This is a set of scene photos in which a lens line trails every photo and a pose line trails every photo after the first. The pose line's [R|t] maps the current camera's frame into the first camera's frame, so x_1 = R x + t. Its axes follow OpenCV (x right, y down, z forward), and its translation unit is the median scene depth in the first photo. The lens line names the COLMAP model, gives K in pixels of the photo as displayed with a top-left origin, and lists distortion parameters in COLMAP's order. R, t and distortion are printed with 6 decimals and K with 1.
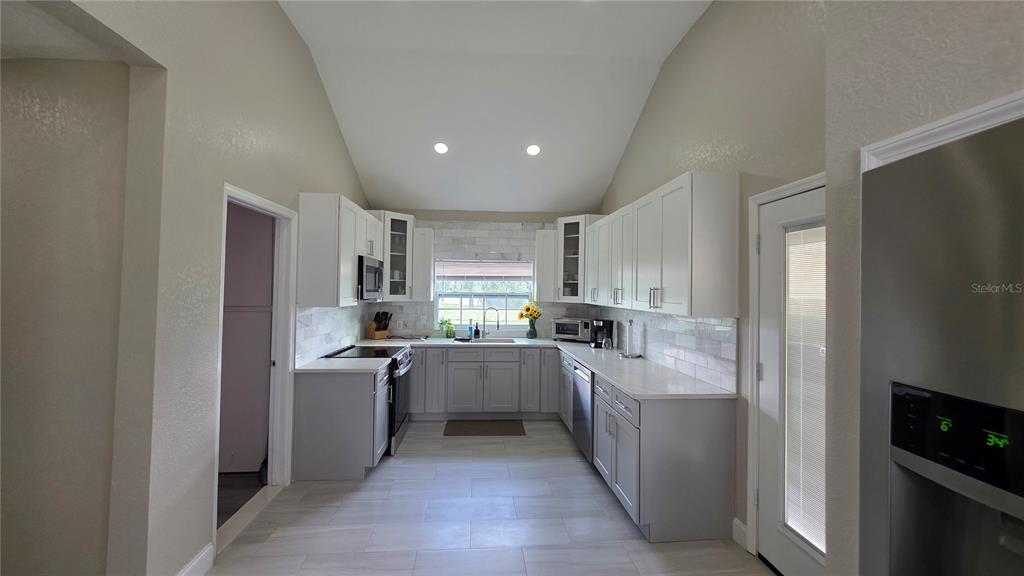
lens RADIAL K [[409.1, 0, 514.7], [0, 409.1, 284.9], [0, 0, 1]] dist [0.008717, 0.001245]
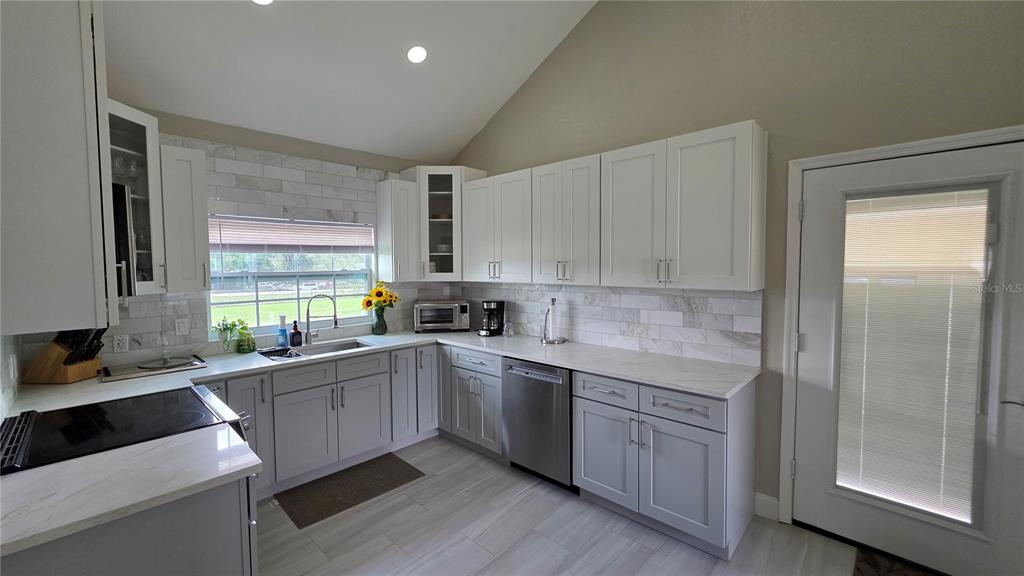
lens RADIAL K [[409.1, 0, 509.3], [0, 409.1, 284.6], [0, 0, 1]] dist [0.008717, 0.001245]
pose [[0.750492, -0.051037, 0.658905, -0.266251], [0.010509, 0.997809, 0.065317, 0.000822], [-0.660795, -0.042095, 0.749385, 0.342471]]
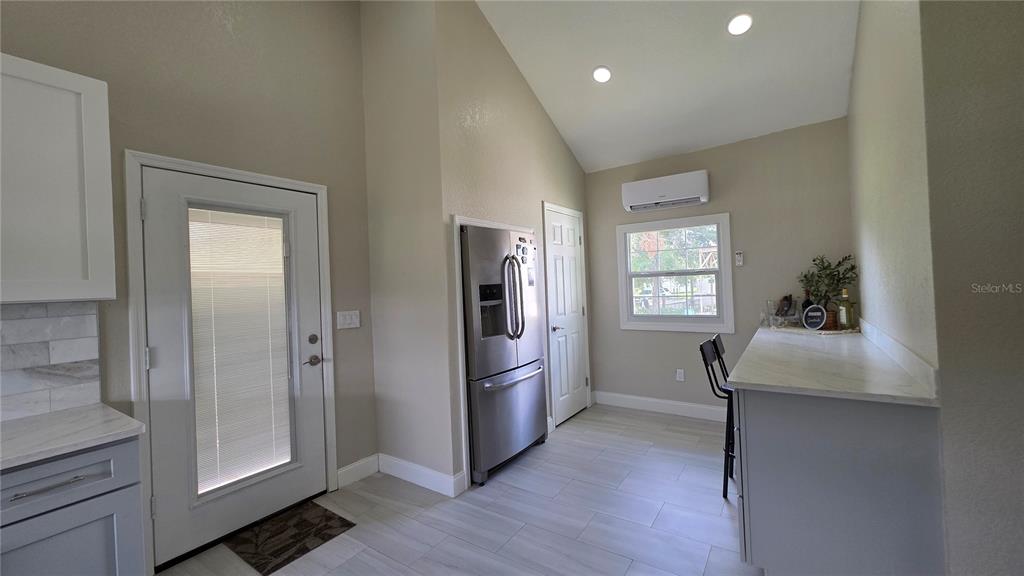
lens RADIAL K [[409.1, 0, 510.8], [0, 409.1, 283.0], [0, 0, 1]] dist [0.008717, 0.001245]
pose [[-0.758572, 0.024370, 0.651134, -0.258417], [0.025671, 0.999642, -0.007508, 0.037190], [-0.651084, 0.011020, -0.758926, 0.547056]]
